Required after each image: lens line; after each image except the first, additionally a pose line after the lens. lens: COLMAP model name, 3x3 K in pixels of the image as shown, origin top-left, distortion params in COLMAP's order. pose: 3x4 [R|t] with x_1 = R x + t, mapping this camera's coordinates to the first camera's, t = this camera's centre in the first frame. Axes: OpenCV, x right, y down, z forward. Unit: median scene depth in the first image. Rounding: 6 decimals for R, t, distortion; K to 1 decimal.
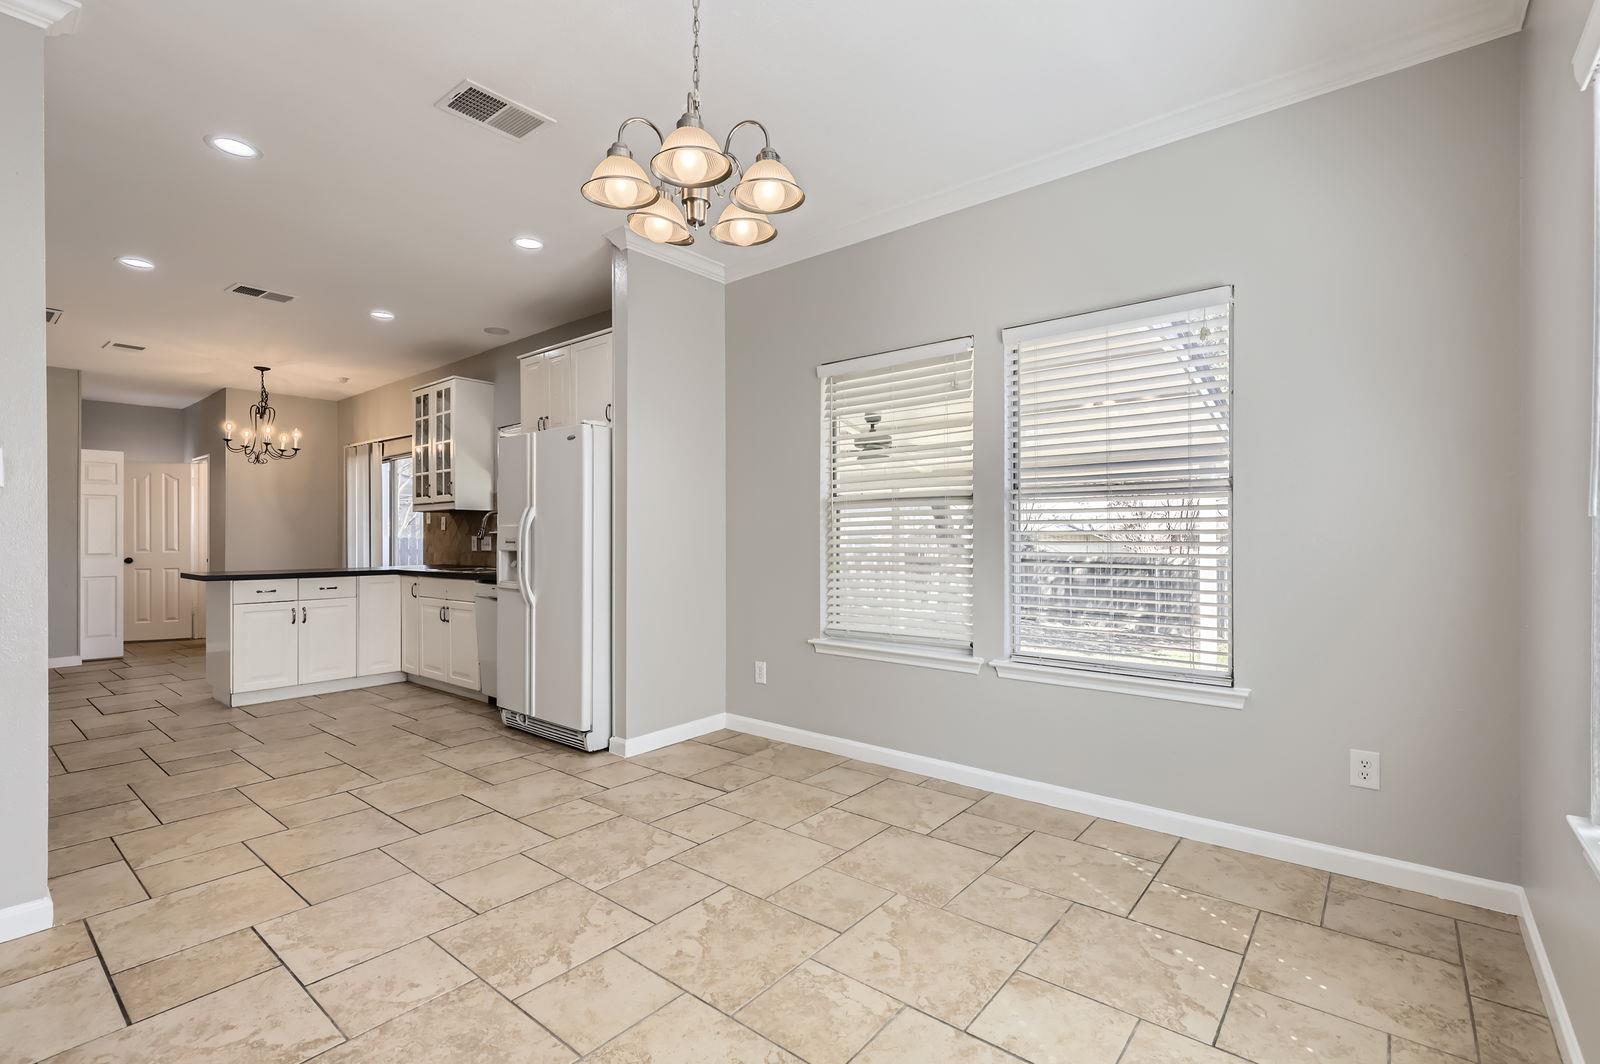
lens RADIAL K [[728.1, 0, 800.7], [0, 728.1, 535.7], [0, 0, 1]] dist [-0.002177, 0.000048]
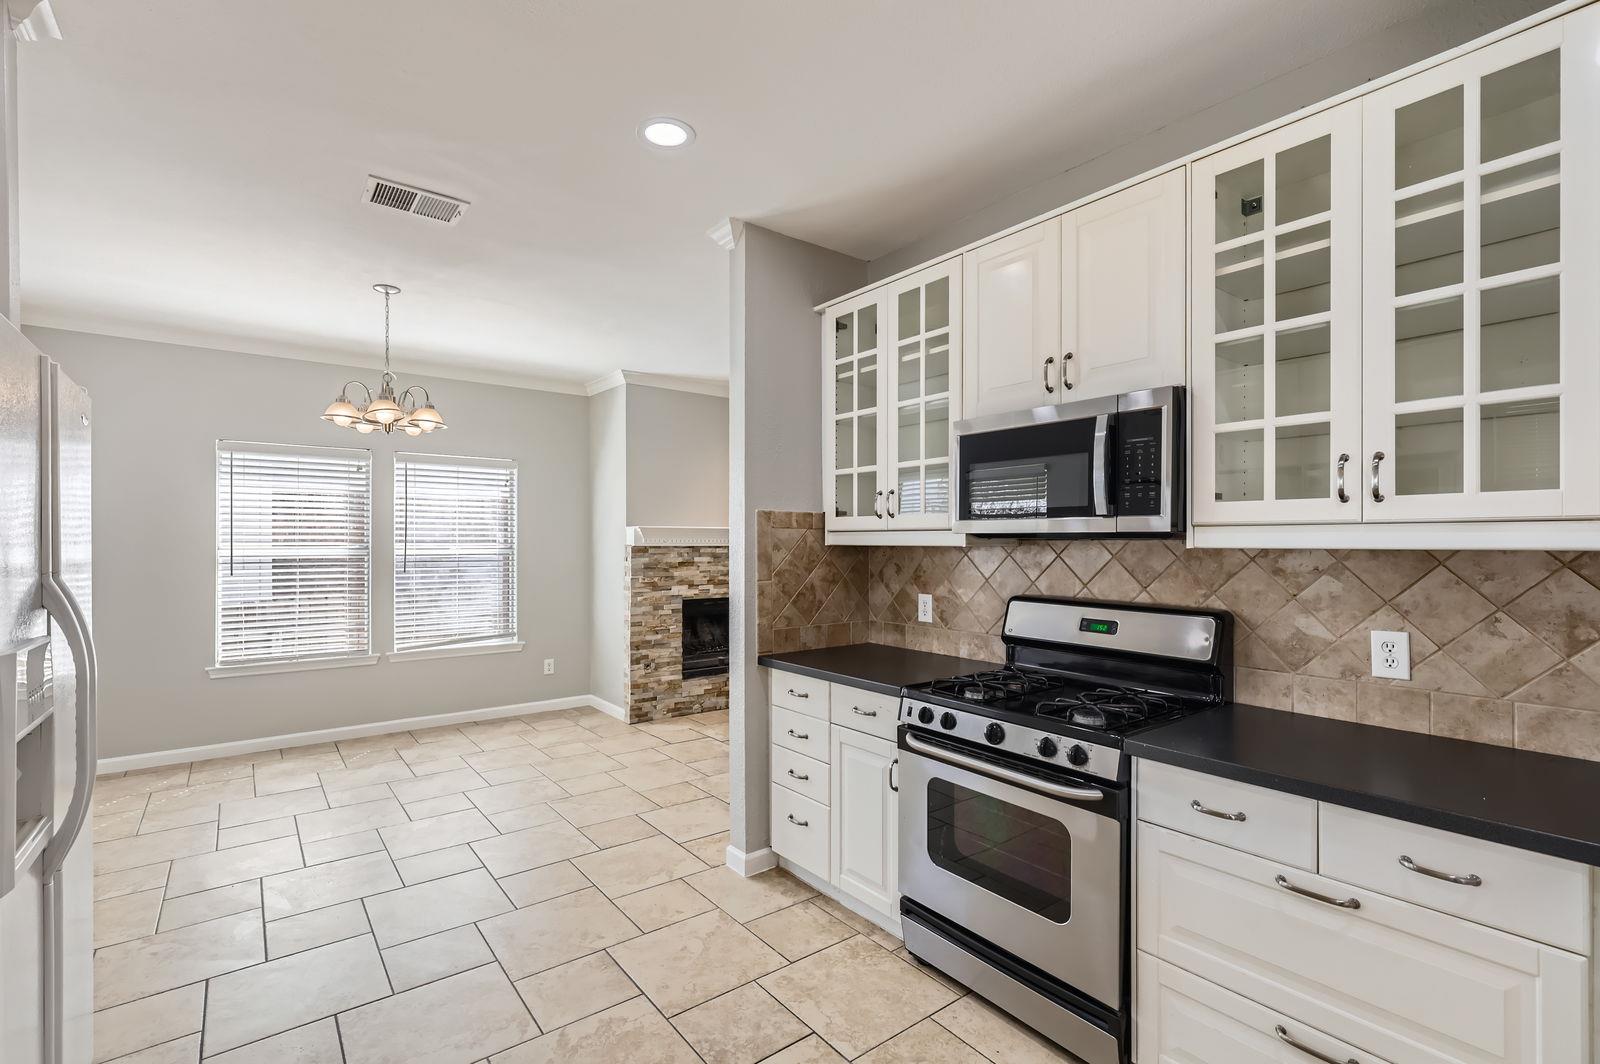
lens RADIAL K [[728.1, 0, 798.1], [0, 728.1, 540.5], [0, 0, 1]] dist [-0.002177, 0.000048]
pose [[-0.974351, 0.002476, 0.225022, -1.161420], [0.001452, 0.999988, -0.004719, -0.081834], [-0.225031, -0.004271, -0.974342, 1.854259]]
